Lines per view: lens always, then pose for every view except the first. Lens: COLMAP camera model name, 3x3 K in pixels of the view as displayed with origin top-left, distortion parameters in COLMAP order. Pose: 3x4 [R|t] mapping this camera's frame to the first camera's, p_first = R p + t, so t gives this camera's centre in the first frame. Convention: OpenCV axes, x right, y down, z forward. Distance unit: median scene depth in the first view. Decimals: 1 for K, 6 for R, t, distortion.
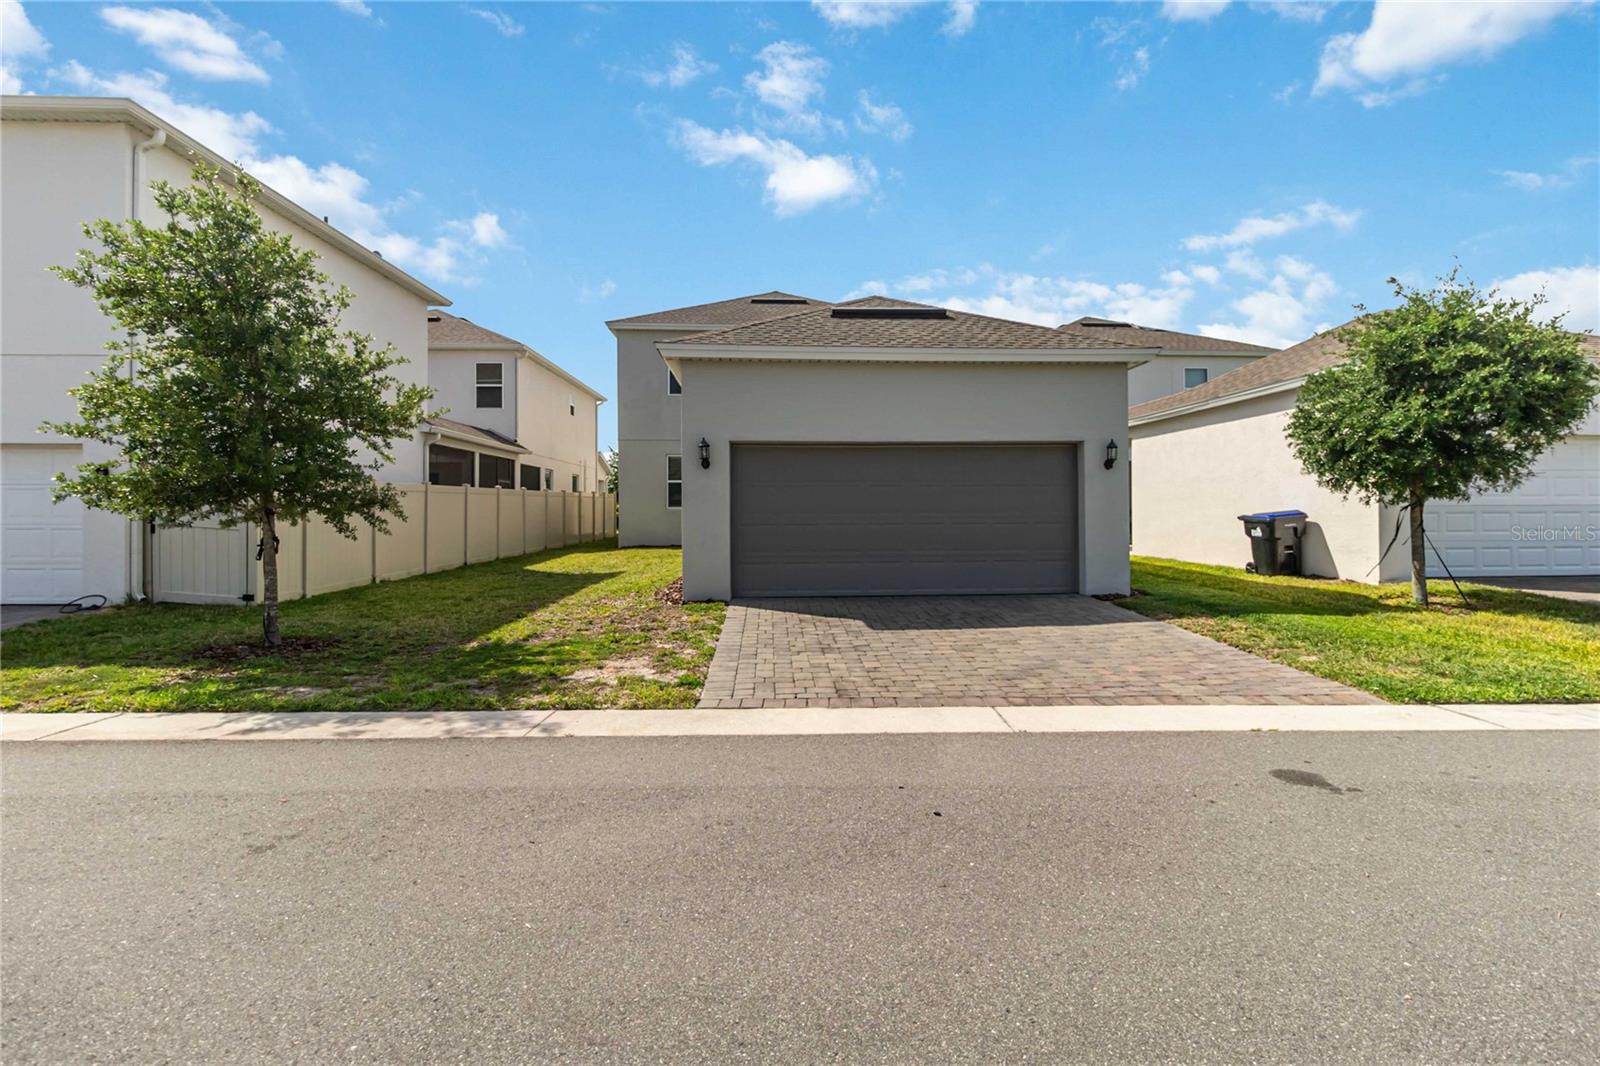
lens RADIAL K [[758.9, 0, 802.3], [0, 758.9, 530.3], [0, 0, 1]] dist [-0.000481, -0.000522]
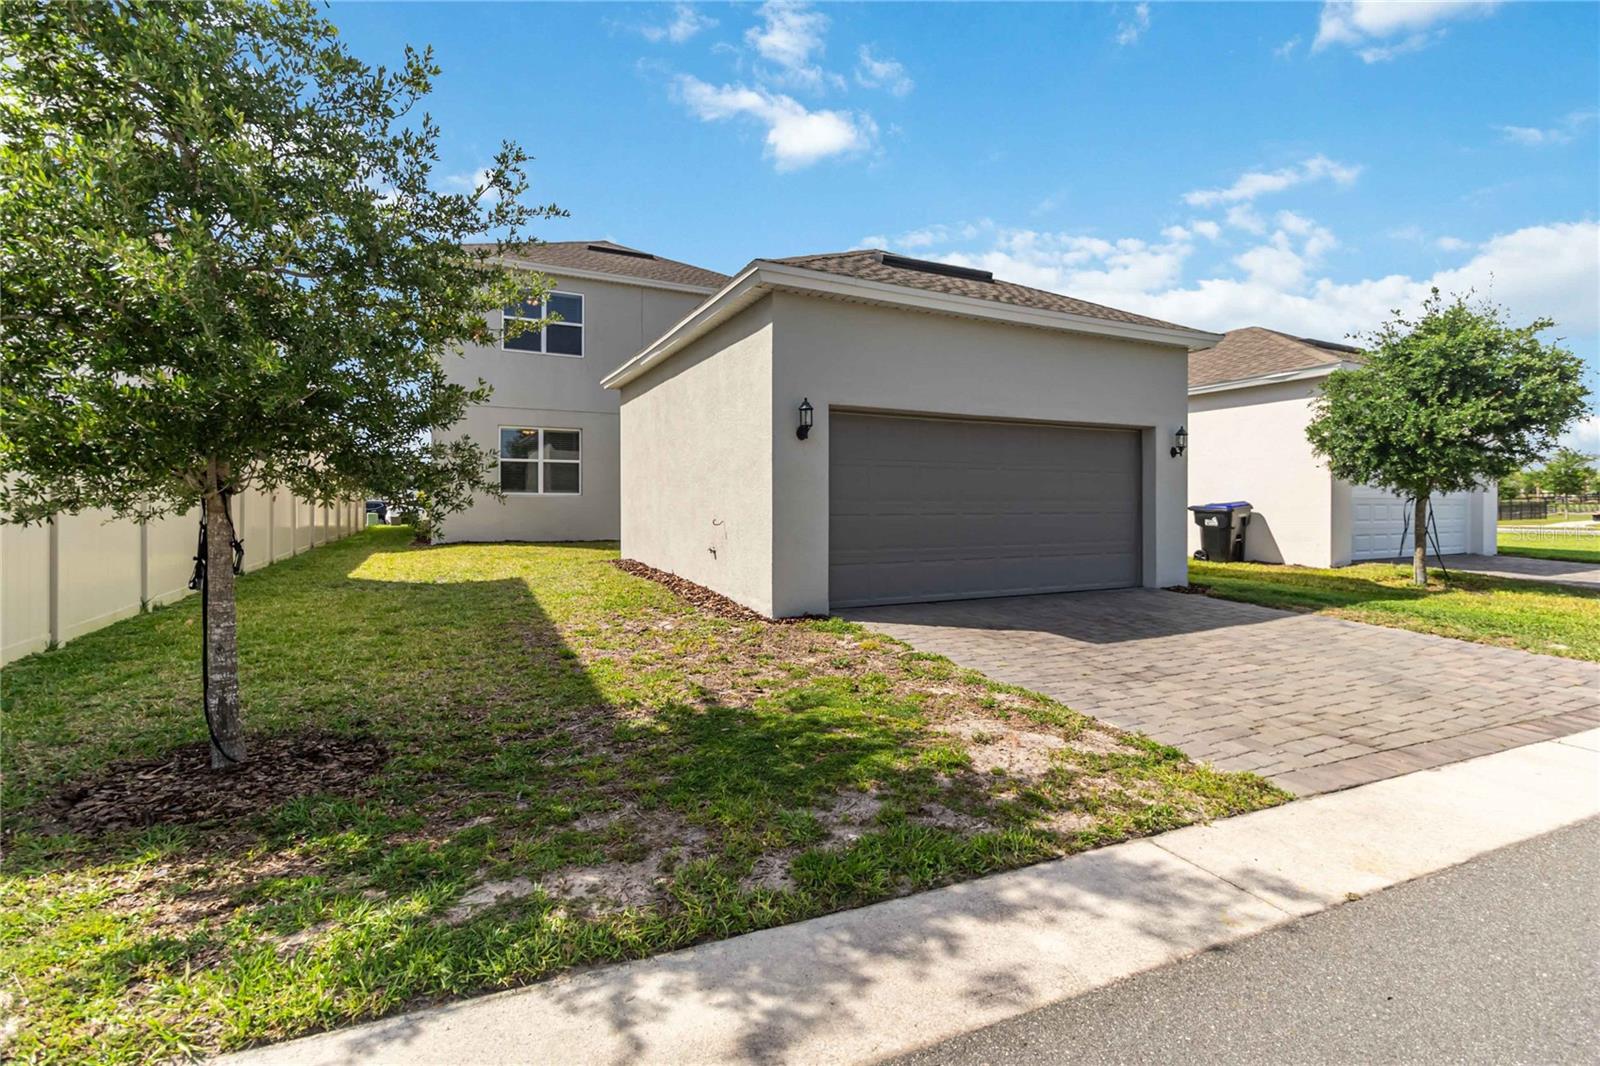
lens RADIAL K [[758.9, 0, 800.7], [0, 758.9, 523.7], [0, 0, 1]] dist [-0.000481, -0.000522]
pose [[0.914045, -0.004507, 0.405588, -0.441594], [0.002405, 0.999981, 0.005691, -0.002598], [-0.405606, -0.004226, 0.914038, 0.324888]]
